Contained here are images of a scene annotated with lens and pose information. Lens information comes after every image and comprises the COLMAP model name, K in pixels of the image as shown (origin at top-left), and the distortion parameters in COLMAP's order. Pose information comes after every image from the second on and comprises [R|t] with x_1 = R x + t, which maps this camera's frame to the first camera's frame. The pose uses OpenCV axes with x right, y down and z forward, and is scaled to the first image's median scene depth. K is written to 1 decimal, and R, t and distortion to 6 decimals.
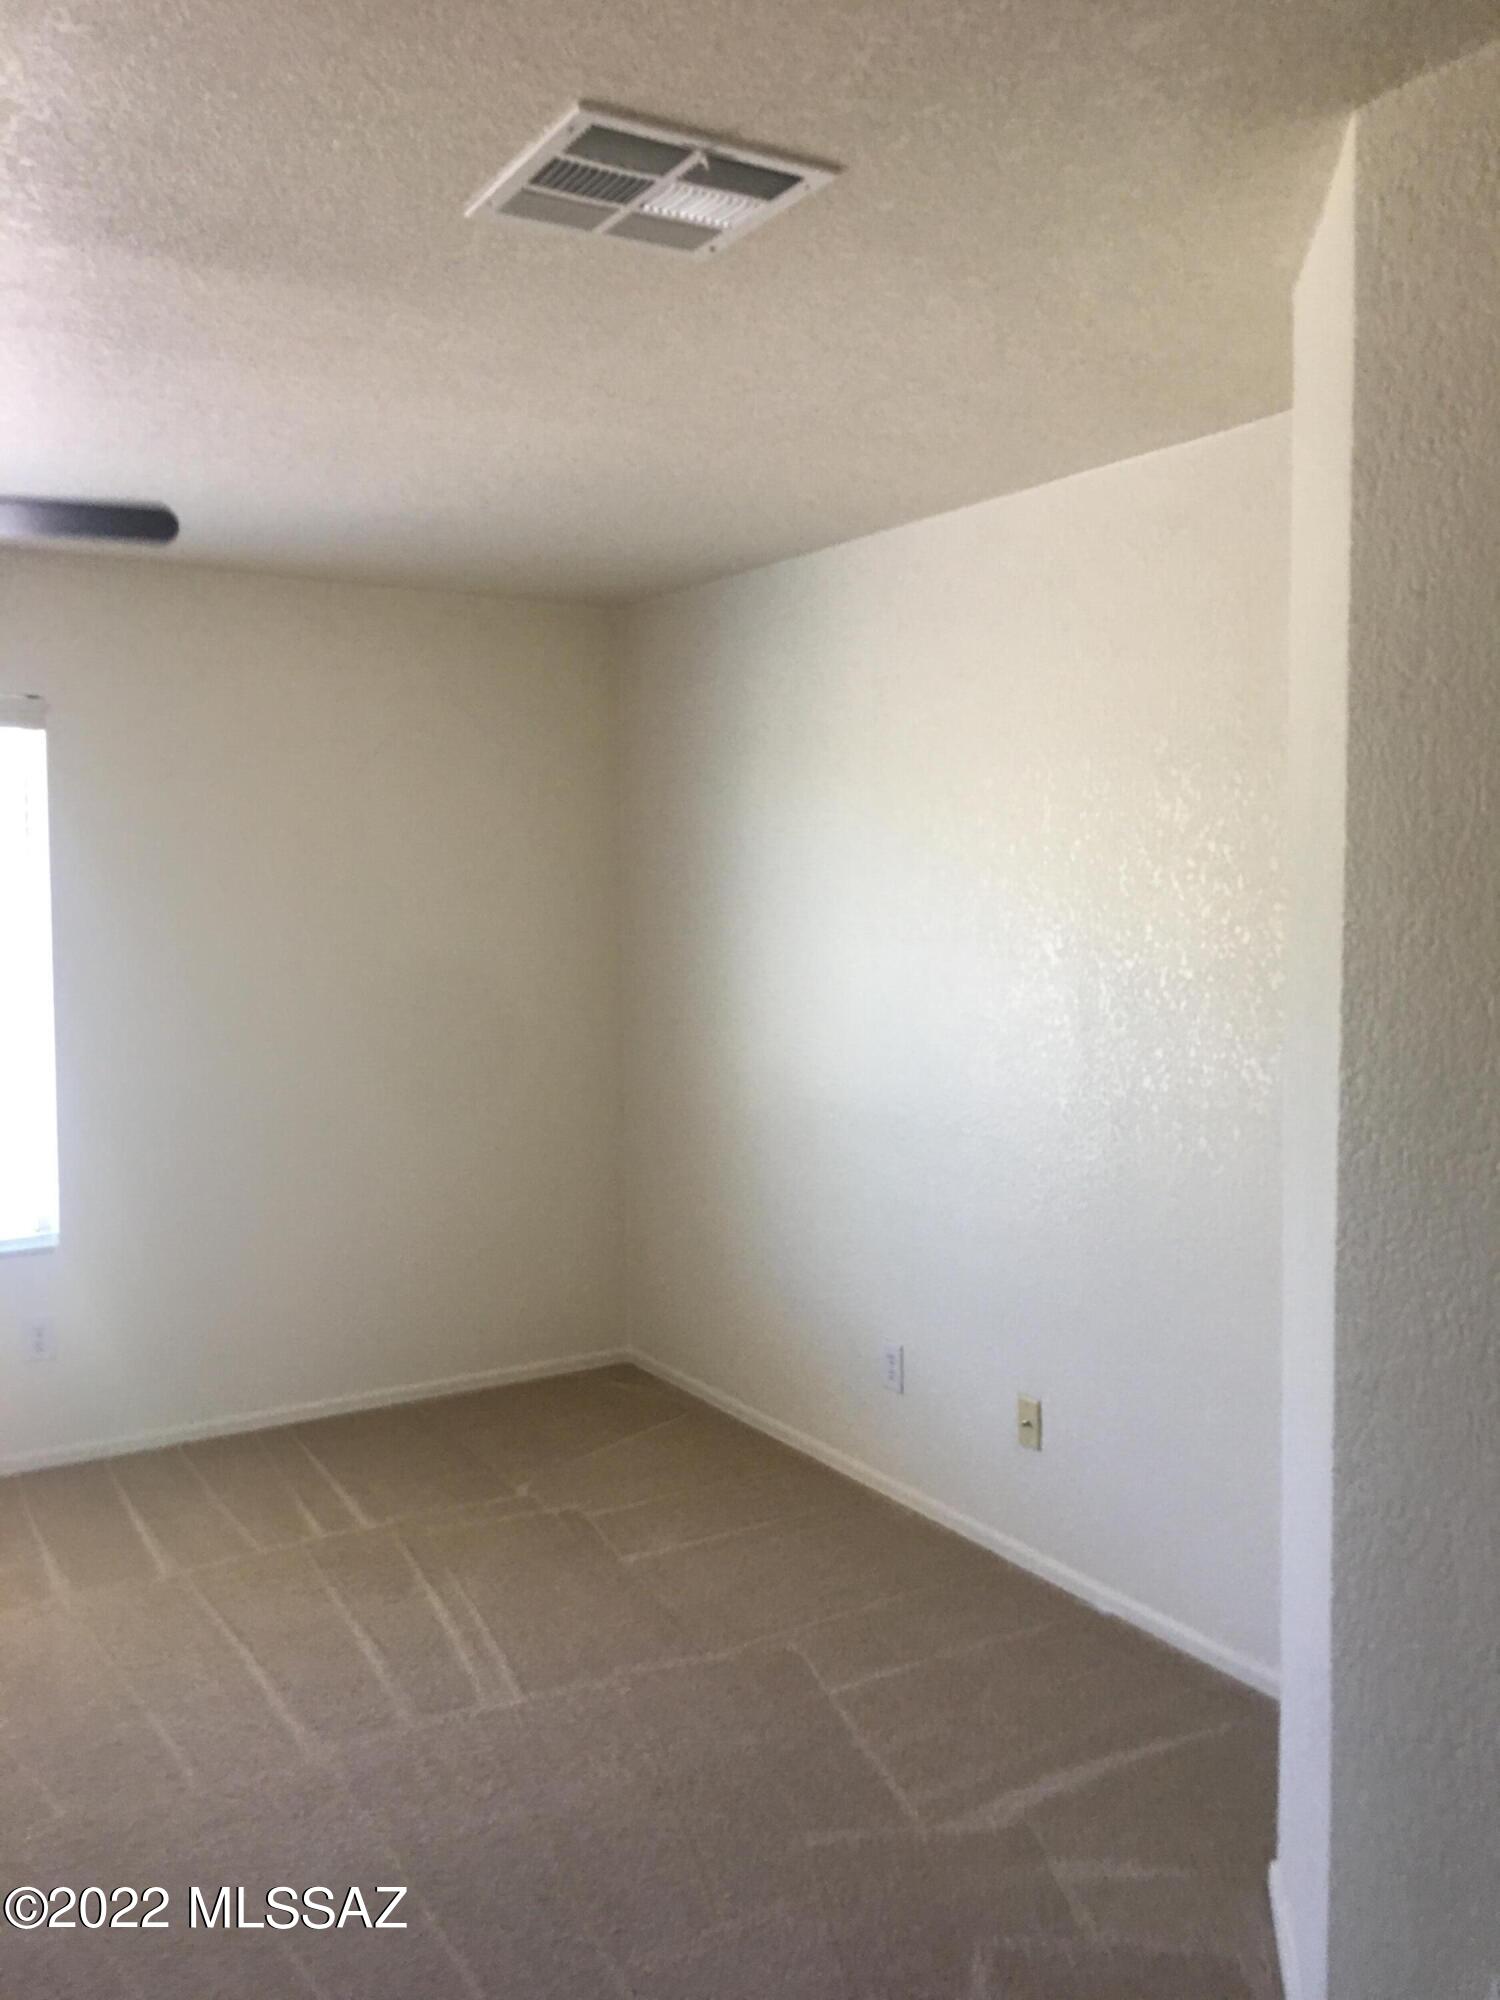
lens RADIAL K [[1700.4, 0, 752.1], [0, 1700.4, 992.8], [0, 0, 1]] dist [0.073206, -0.107523]
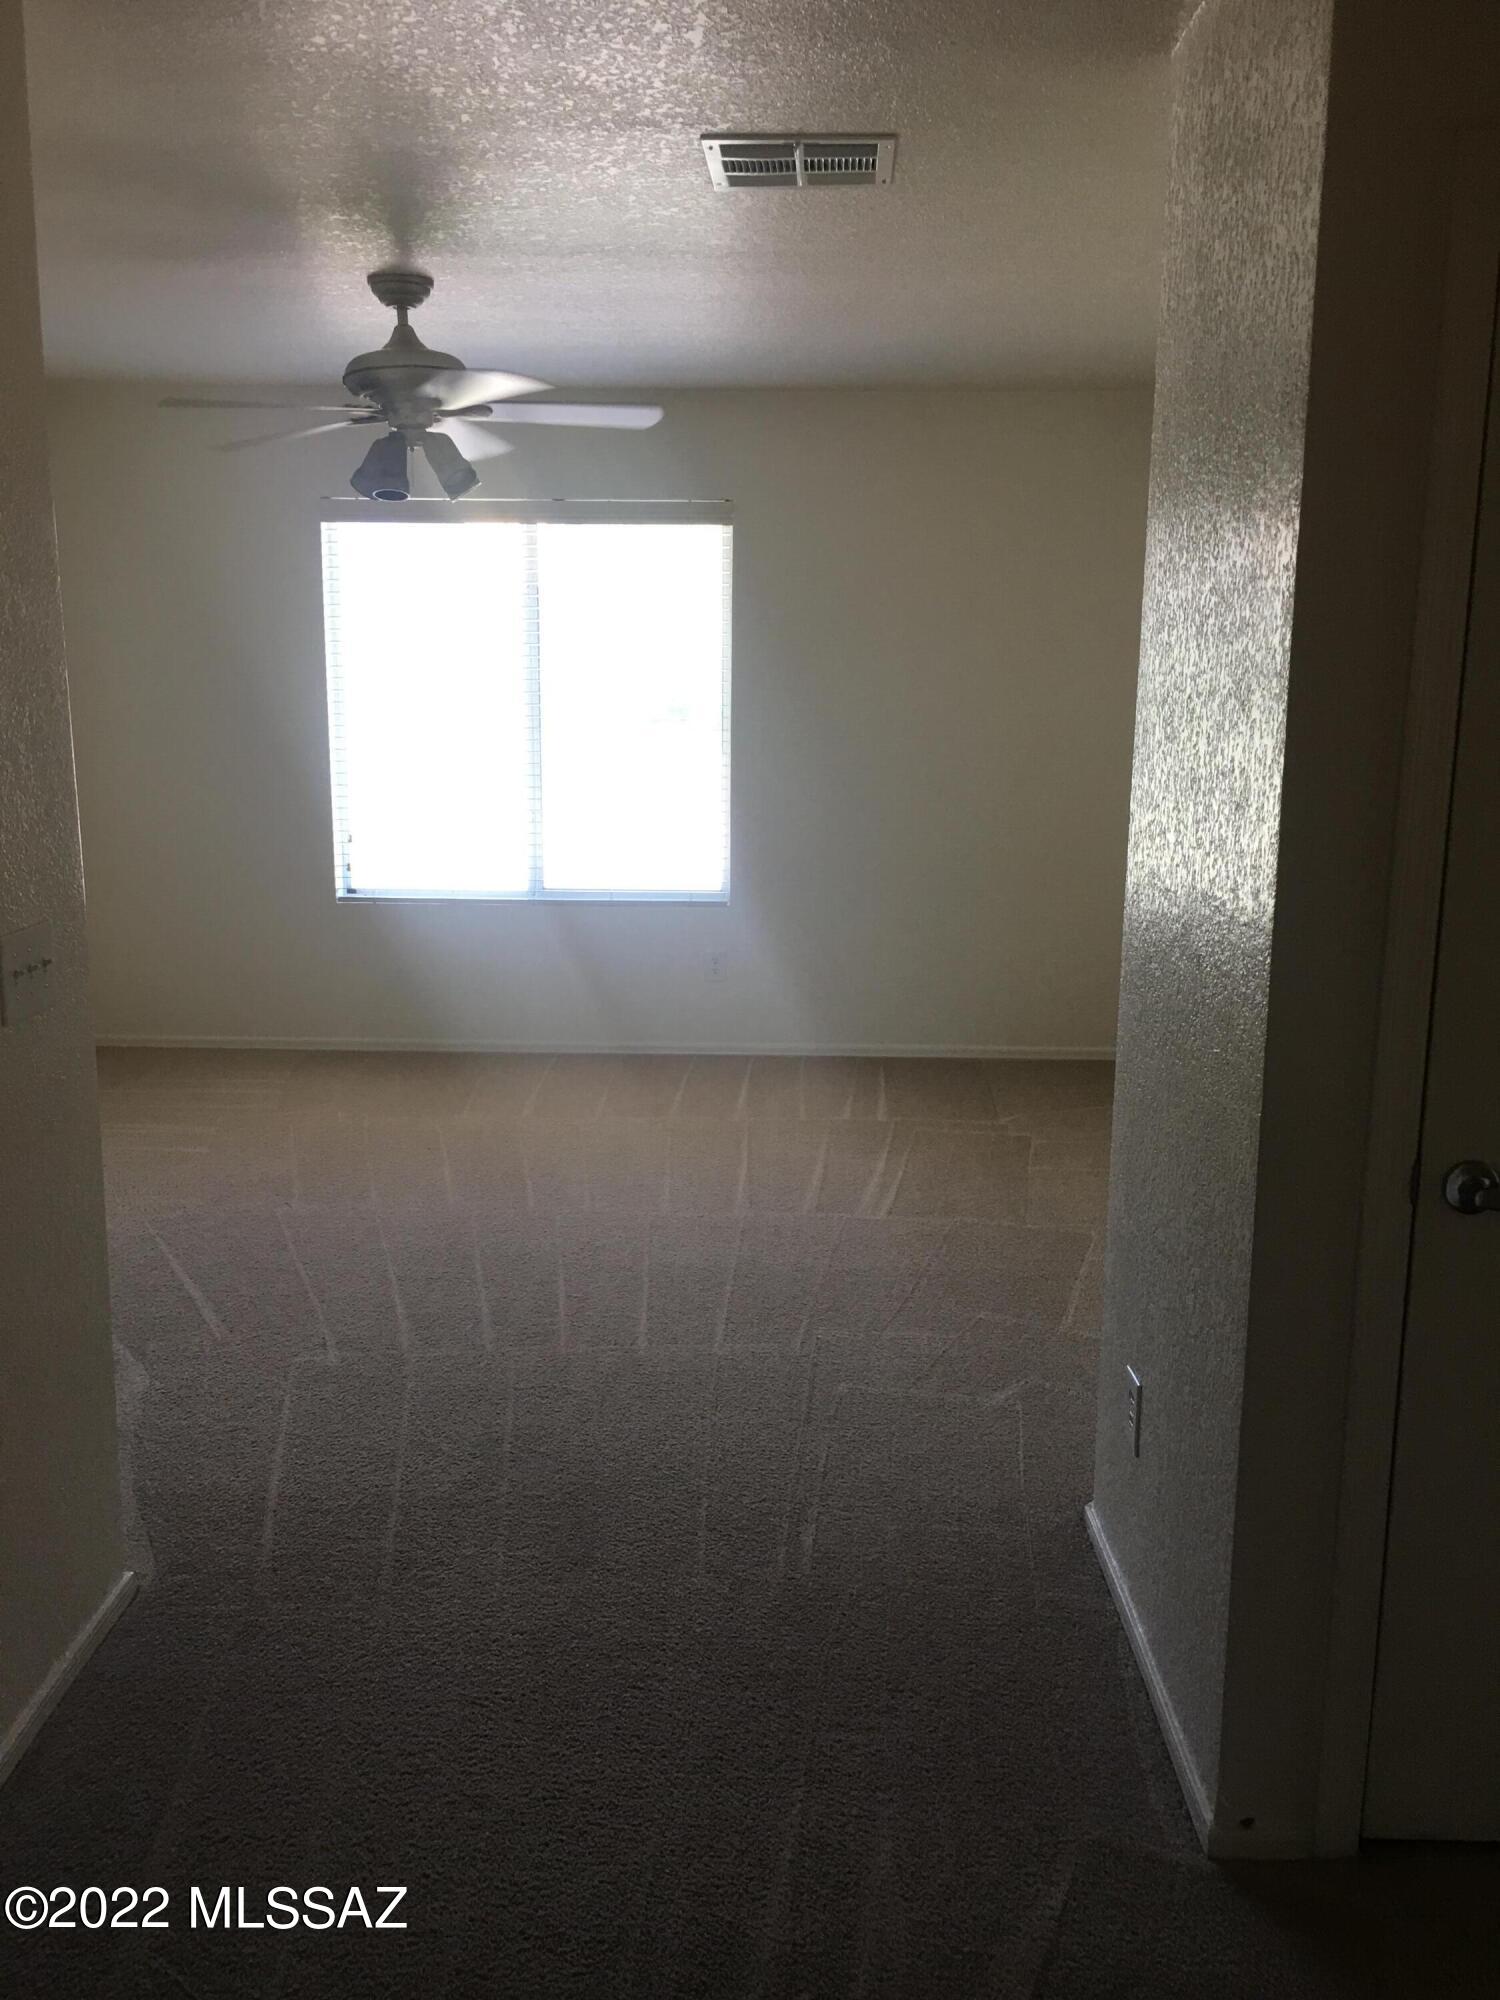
lens RADIAL K [[1700.4, 0, 752.1], [0, 1700.4, 992.8], [0, 0, 1]] dist [0.073206, -0.107523]
pose [[0.837557, 0.122024, -0.532548, 0.431178], [-0.051993, 0.988118, 0.144638, 0.021375], [0.543870, -0.093454, 0.833950, -0.194017]]
